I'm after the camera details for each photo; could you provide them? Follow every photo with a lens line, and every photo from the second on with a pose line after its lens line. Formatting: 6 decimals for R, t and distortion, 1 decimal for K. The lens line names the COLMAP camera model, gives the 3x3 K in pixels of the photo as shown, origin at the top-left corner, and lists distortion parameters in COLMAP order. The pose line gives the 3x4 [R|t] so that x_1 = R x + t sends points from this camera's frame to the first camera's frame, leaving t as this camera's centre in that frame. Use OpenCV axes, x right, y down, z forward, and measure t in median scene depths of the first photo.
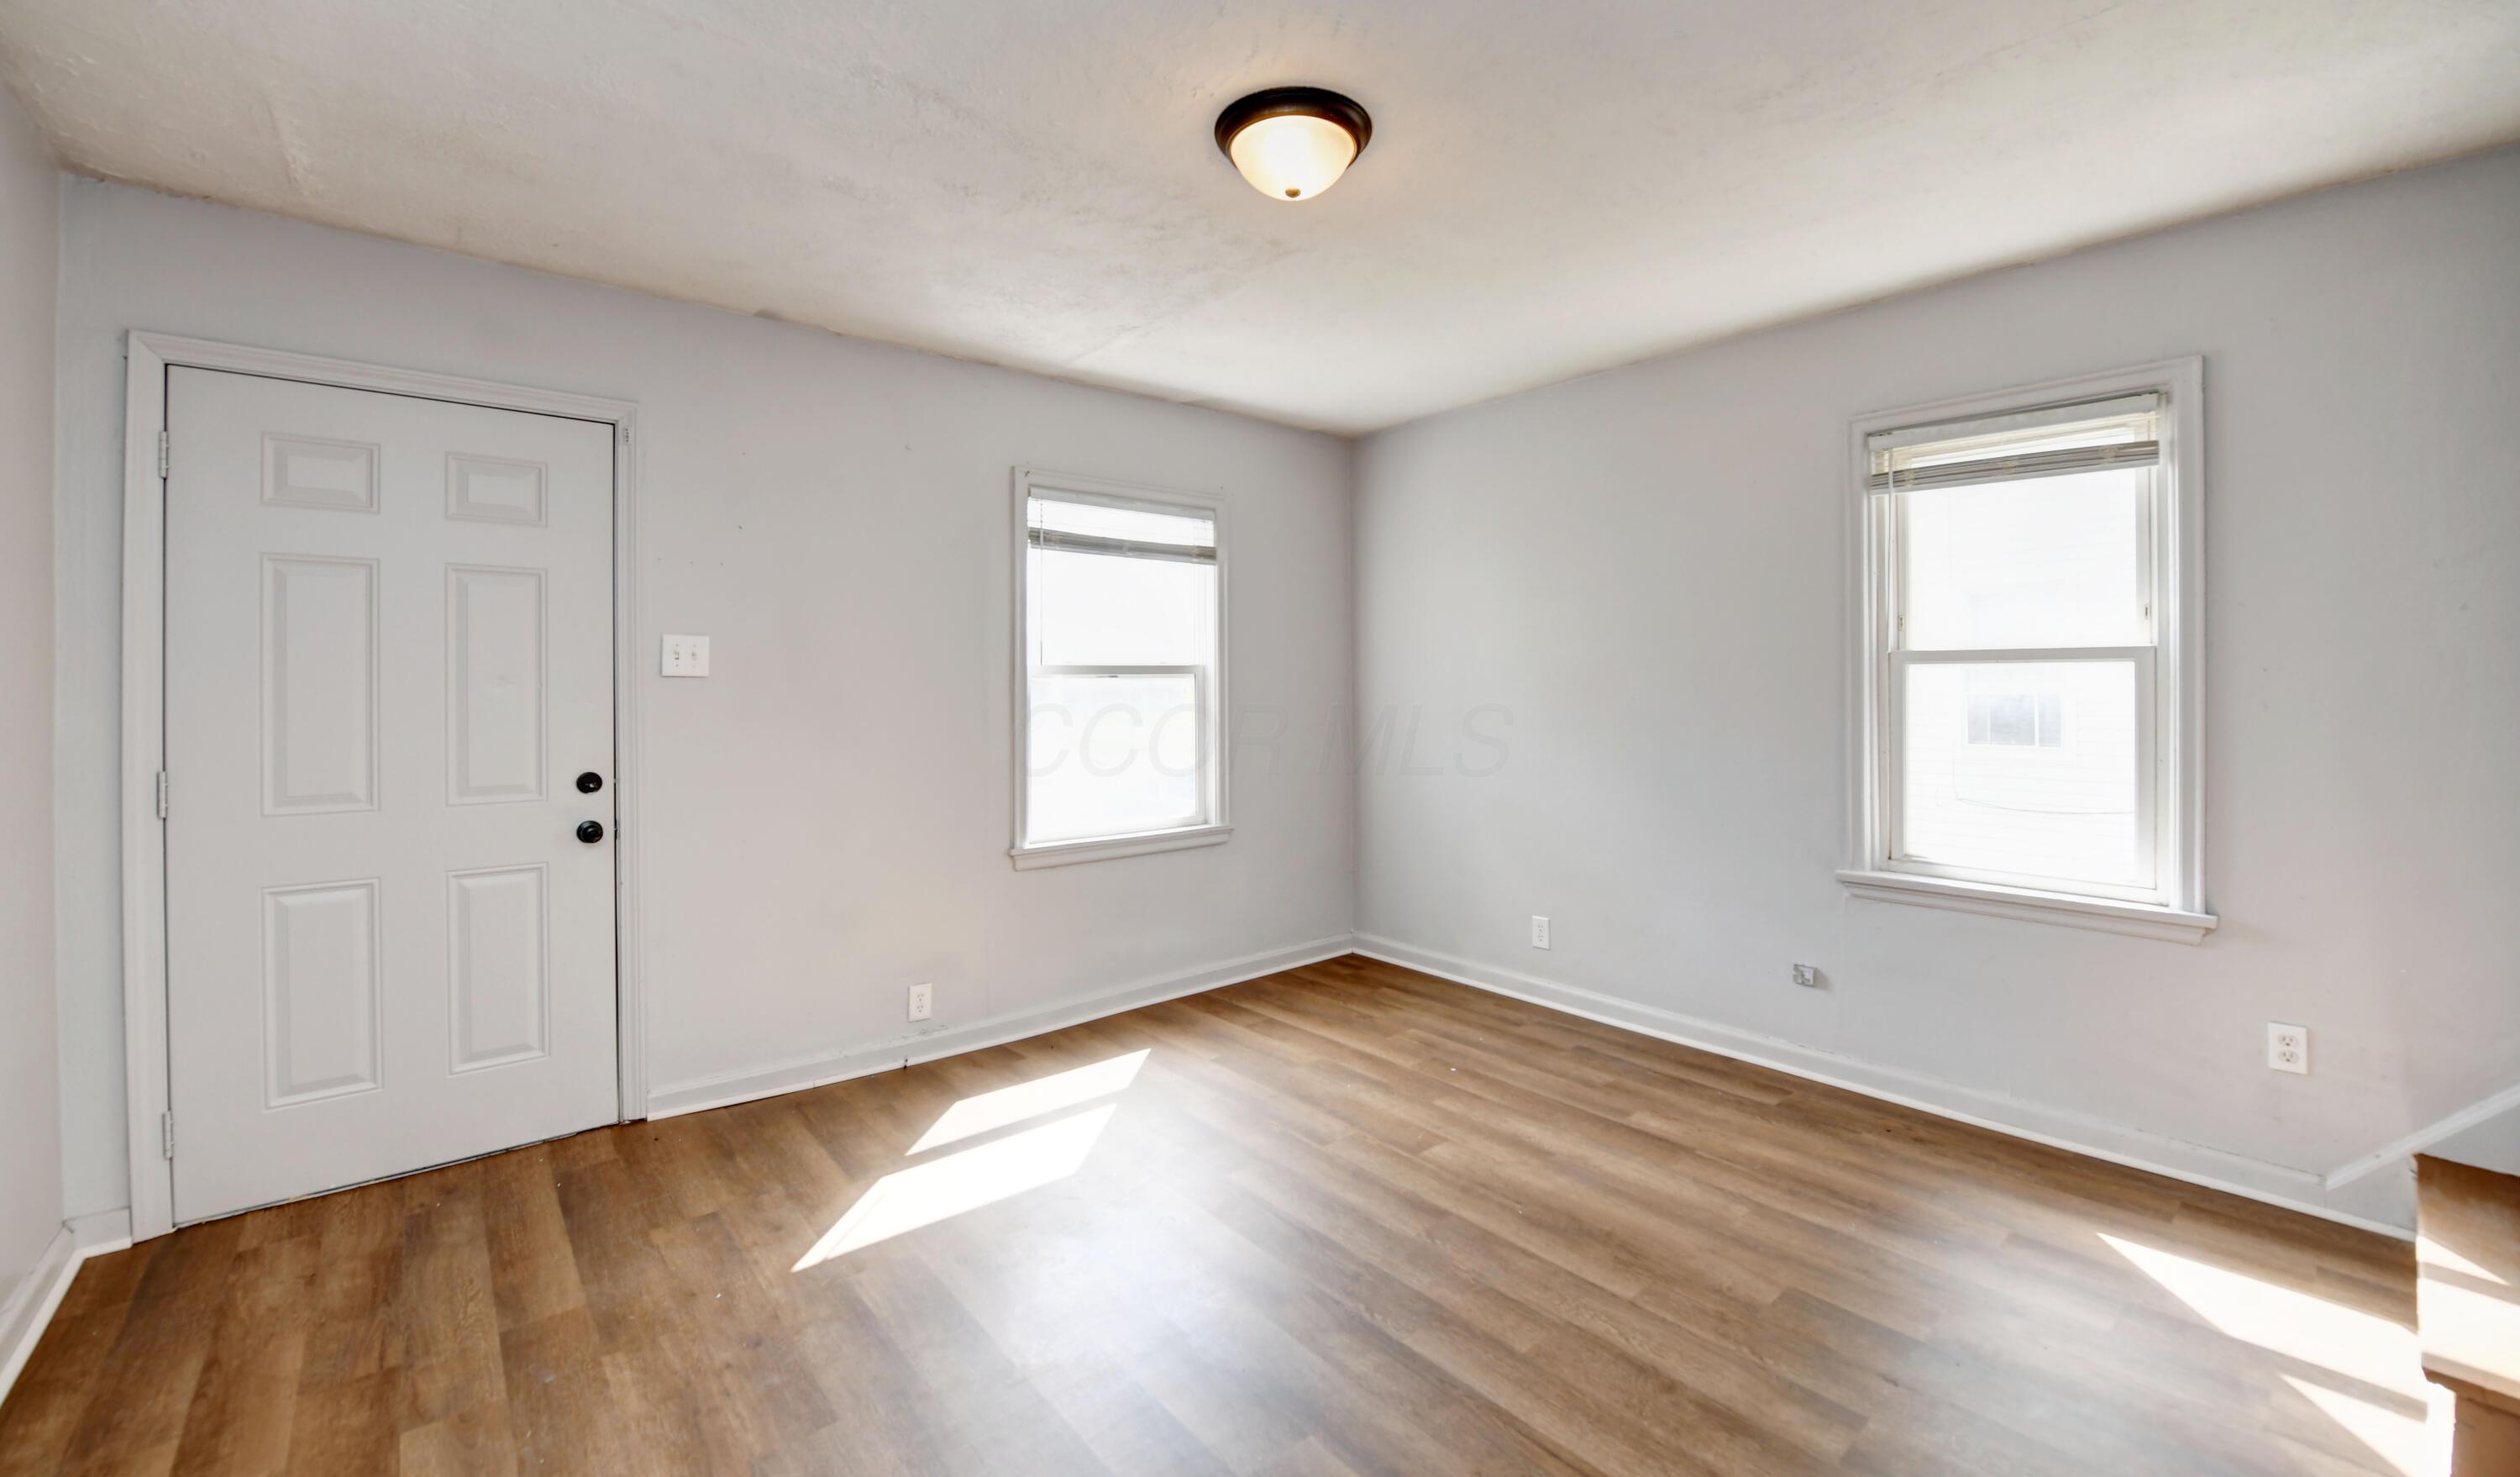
lens RADIAL K [[1006.6, 0, 1263.6], [0, 1006.6, 689.7], [0, 0, 1]] dist [-0.022629, -0.000546]
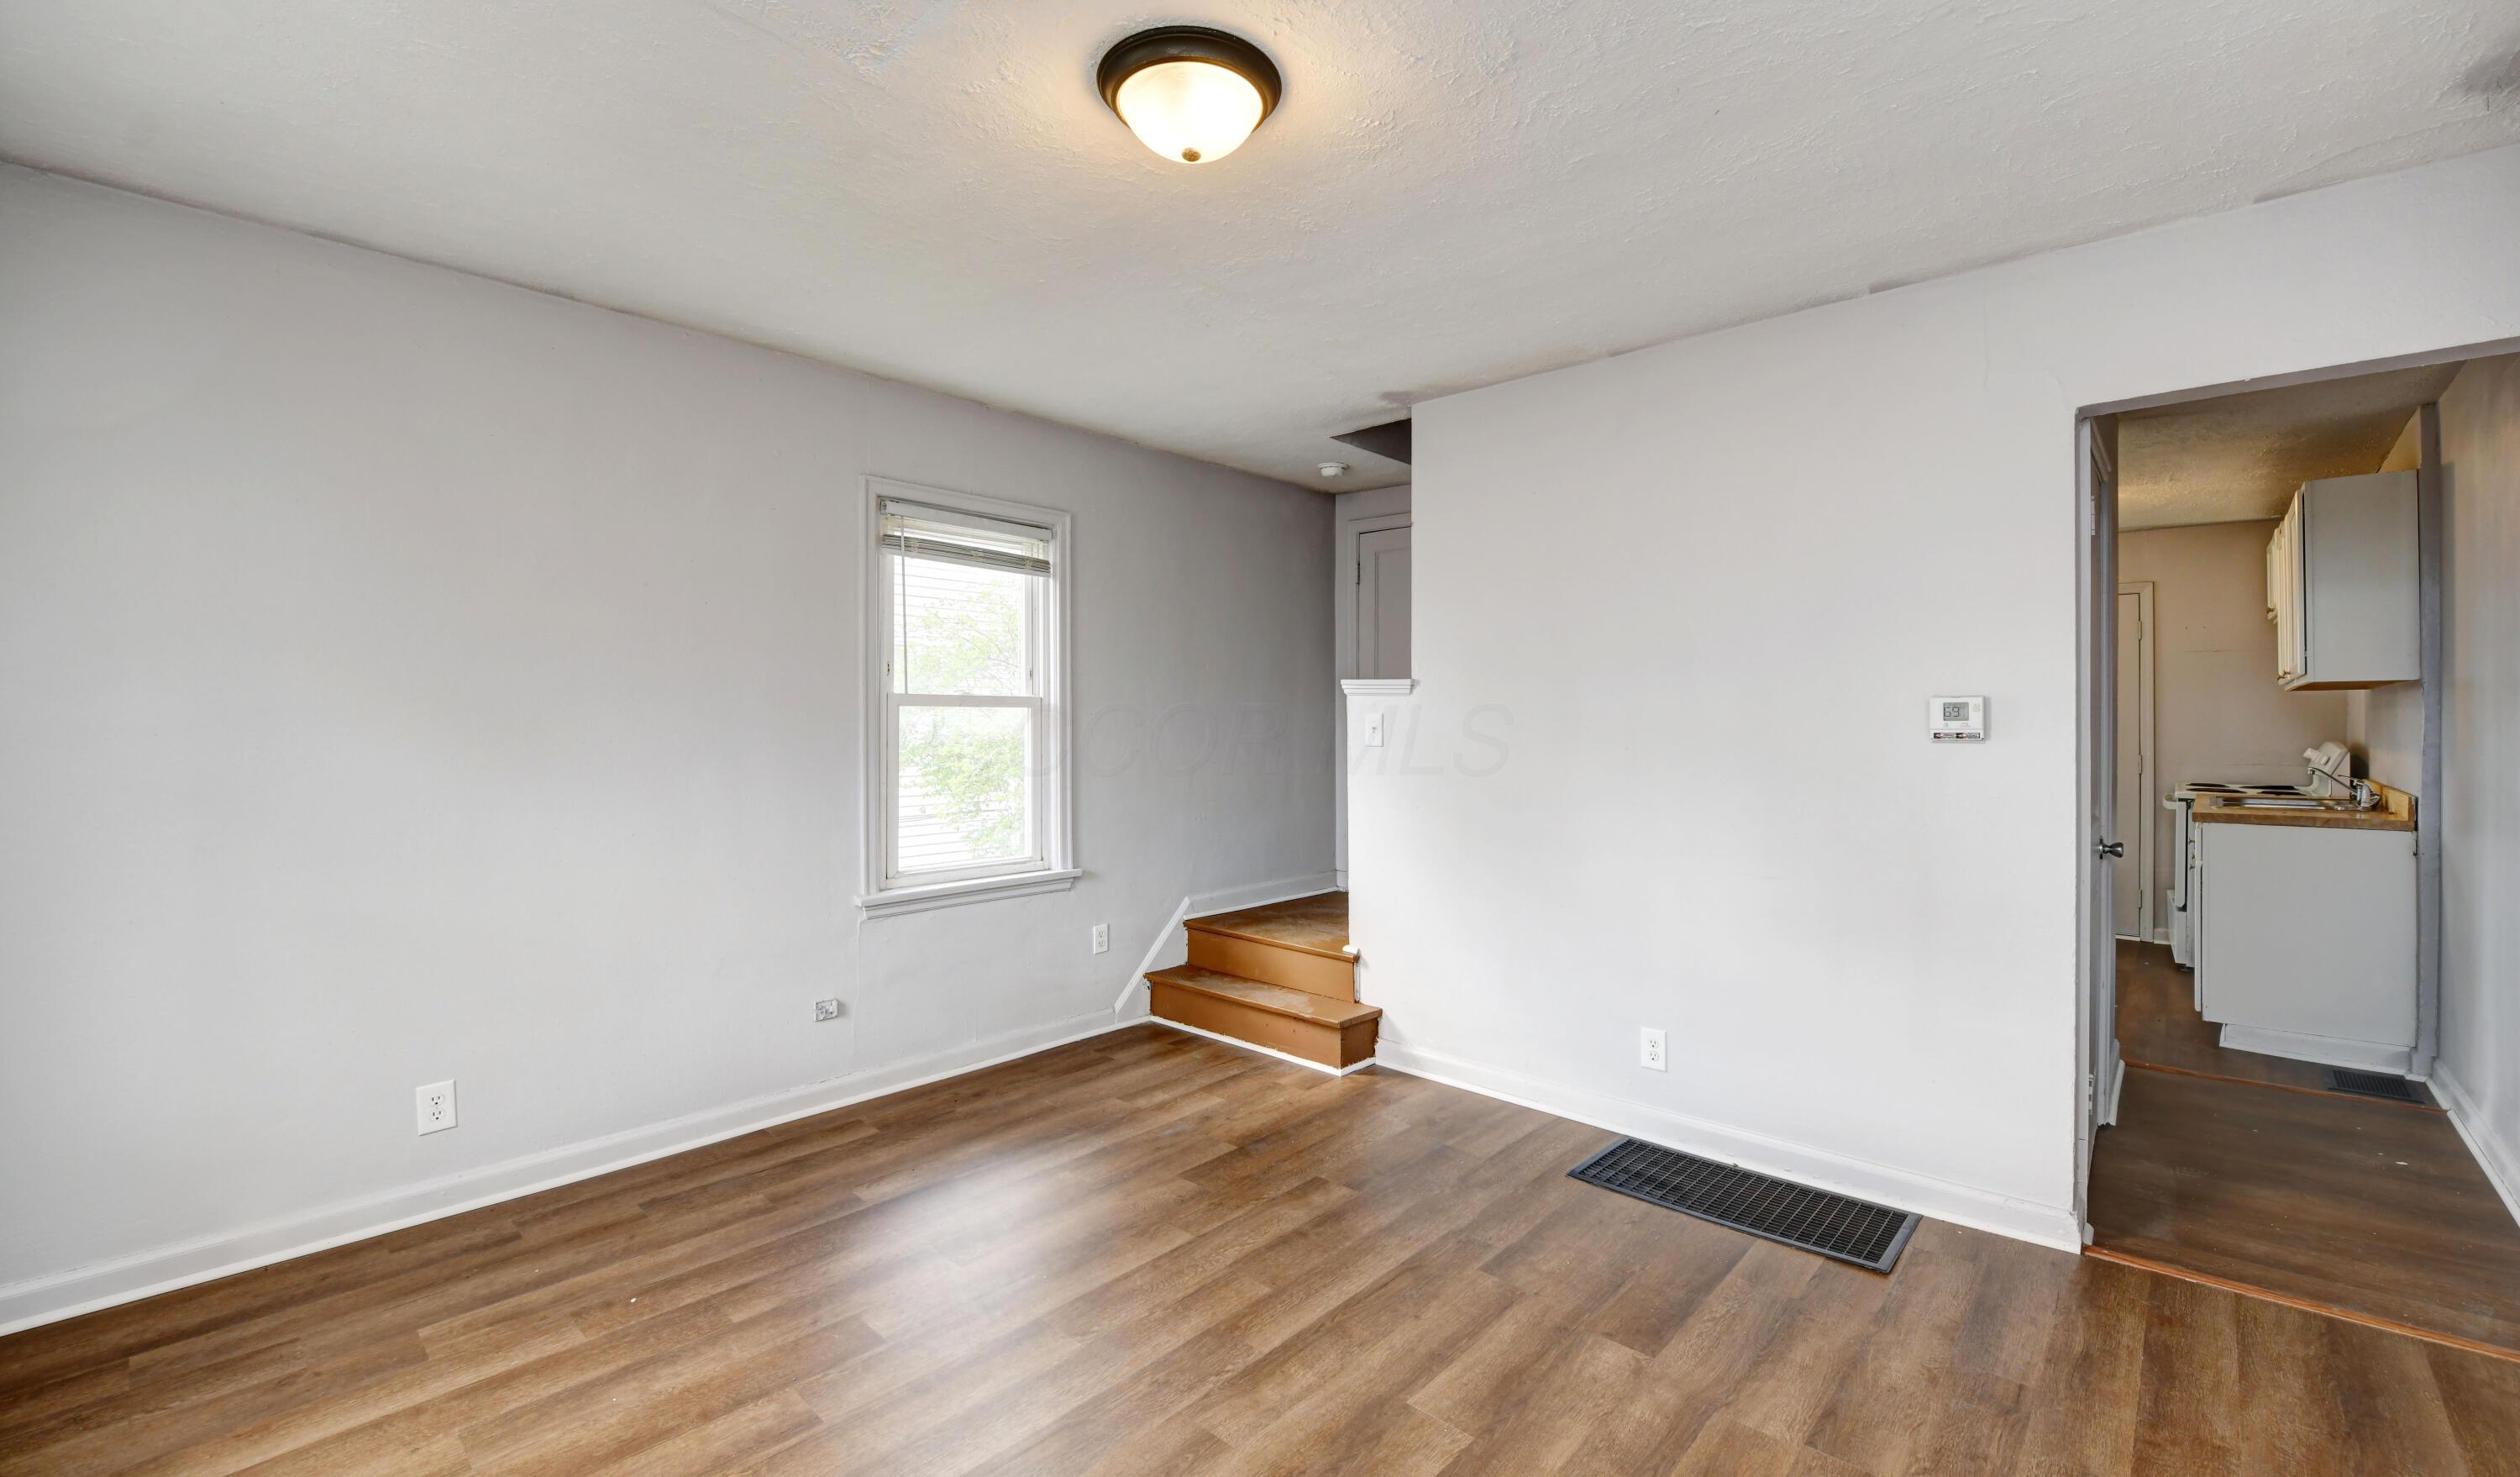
lens RADIAL K [[1025.0, 0, 1306.6], [0, 1025.0, 718.2], [0, 0, 1]] dist [-0.019141, -0.000300]
pose [[-0.146942, 0.004705, 0.989134, -0.616476], [0.005576, 0.999977, -0.003929, -0.003753], [-0.989129, 0.004938, -0.146965, 0.741893]]
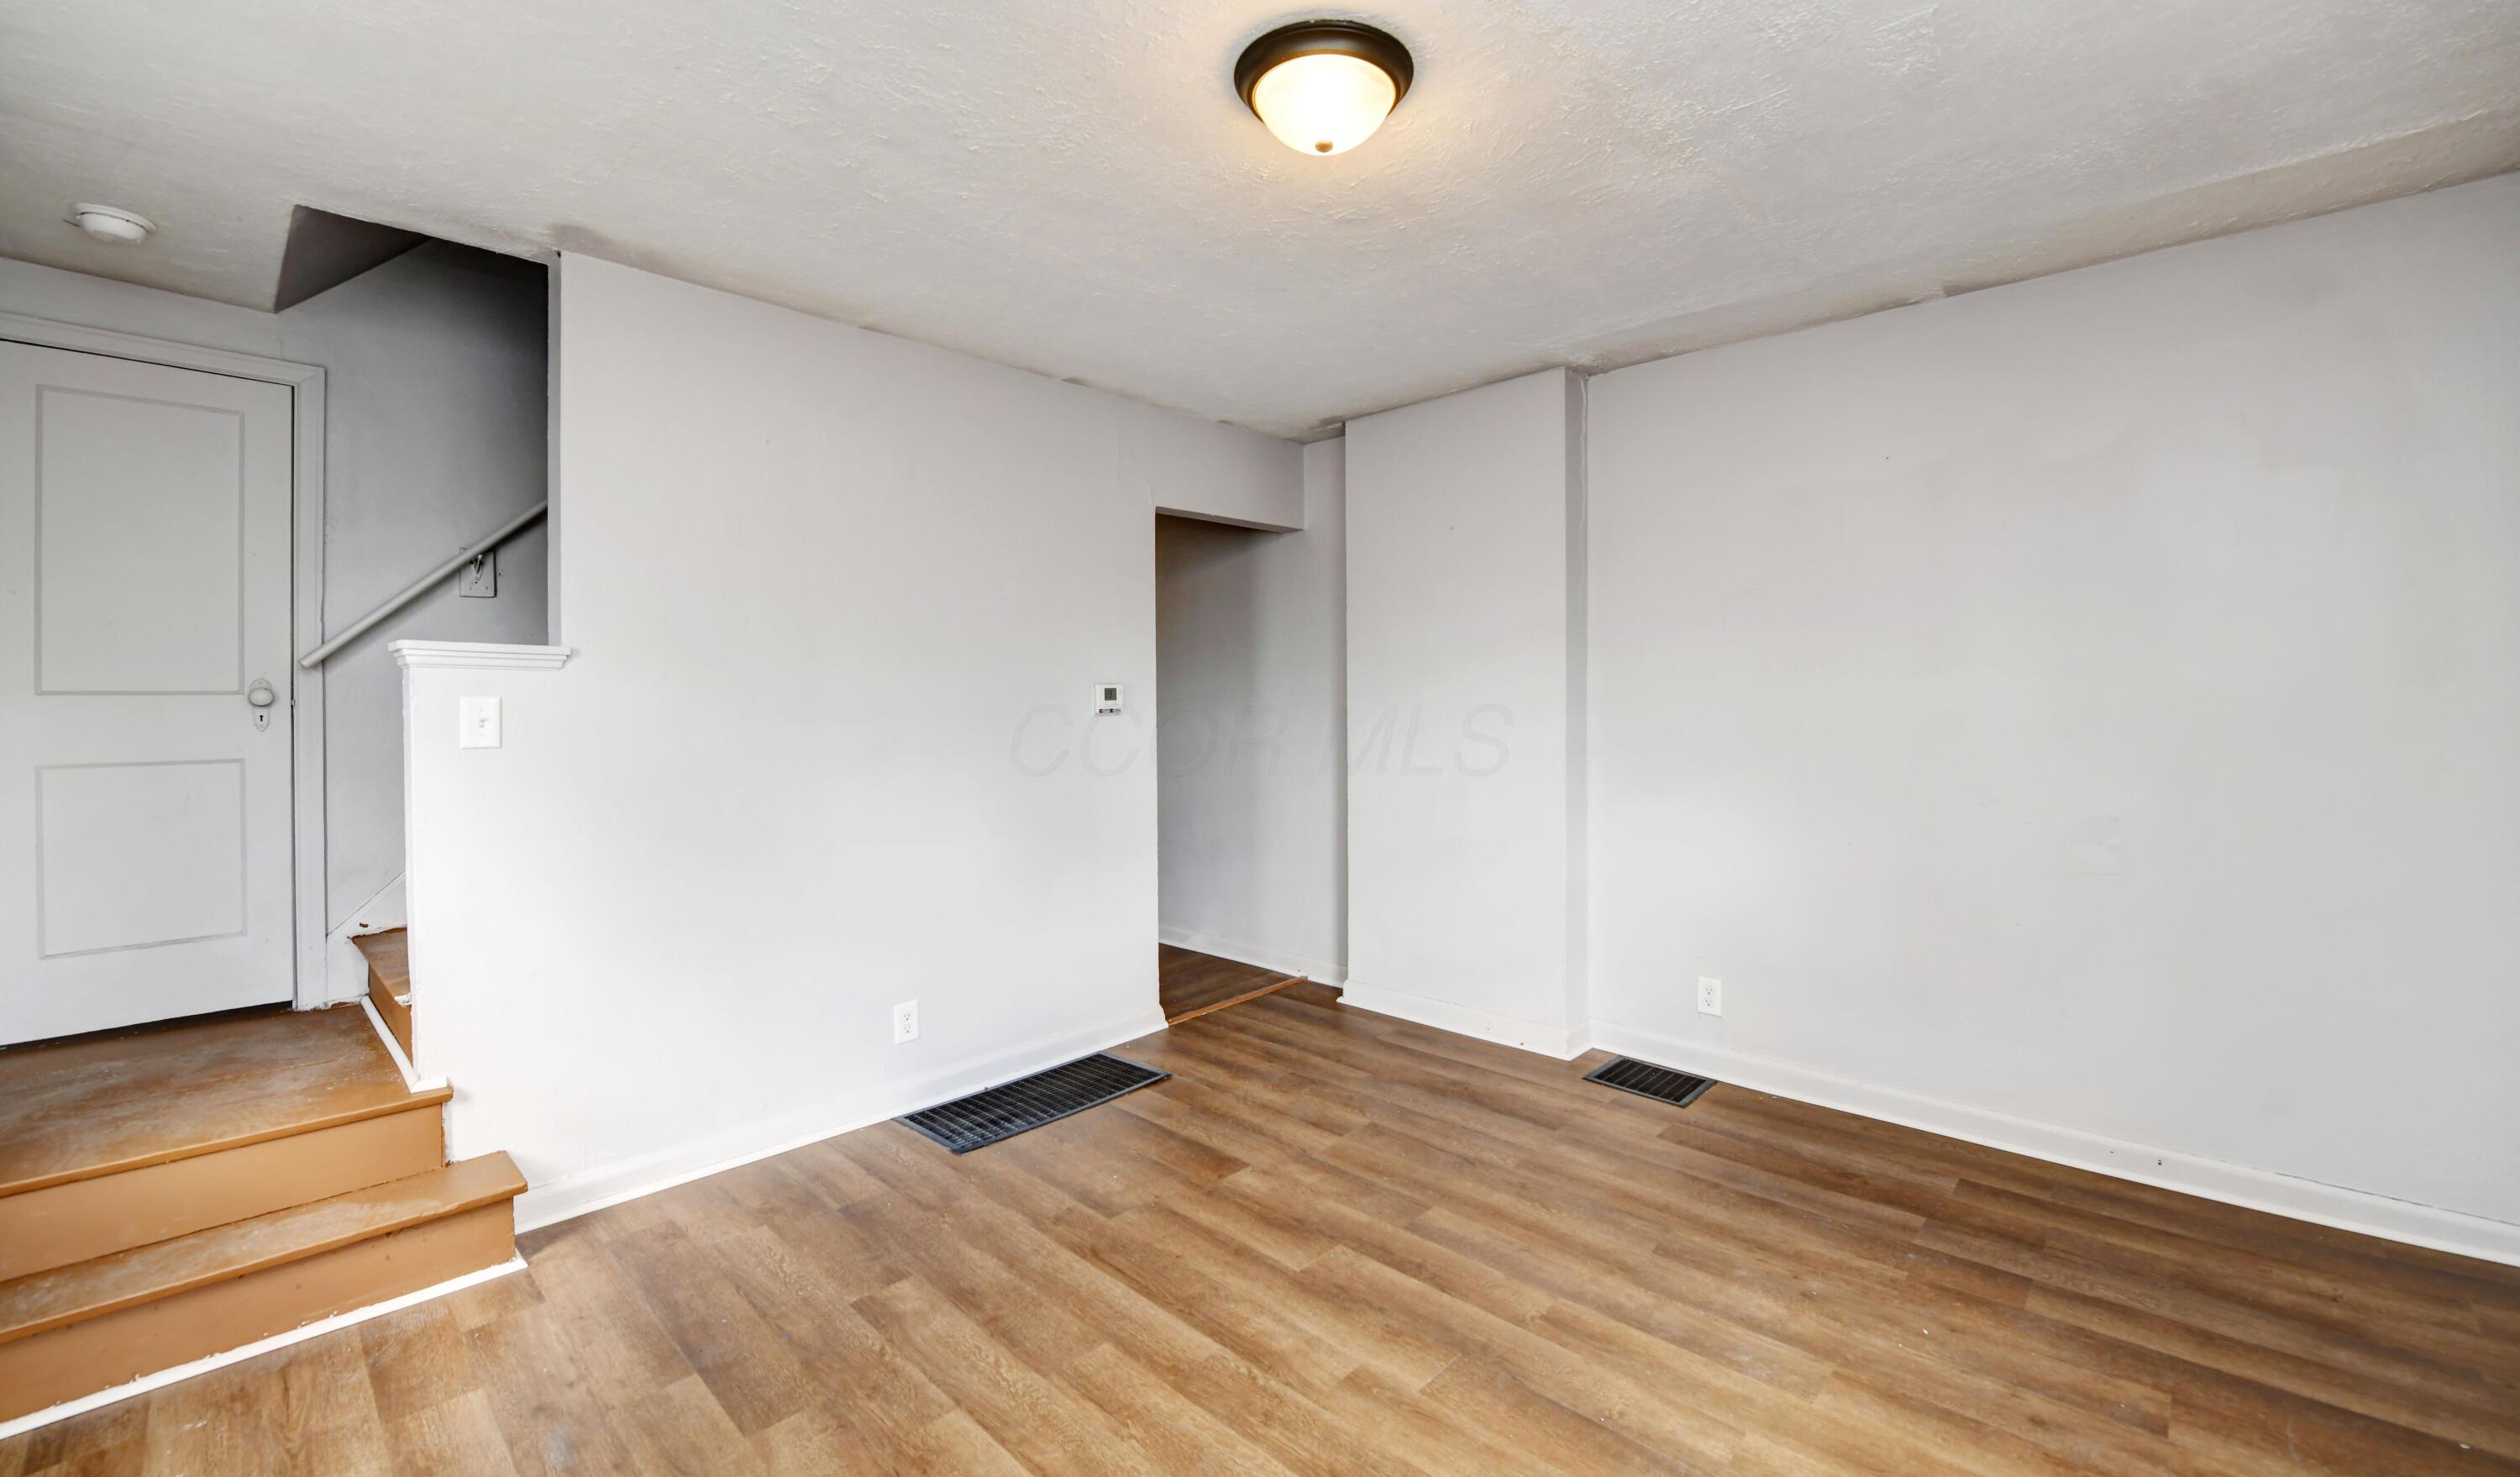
lens RADIAL K [[1006.6, 0, 1263.6], [0, 1006.6, 689.7], [0, 0, 1]] dist [-0.022629, -0.000546]
pose [[-0.994193, 0.011343, -0.107010, 0.131940], [0.011331, 0.999936, 0.000723, -0.013554], [0.107012, -0.000494, -0.994258, 1.349892]]
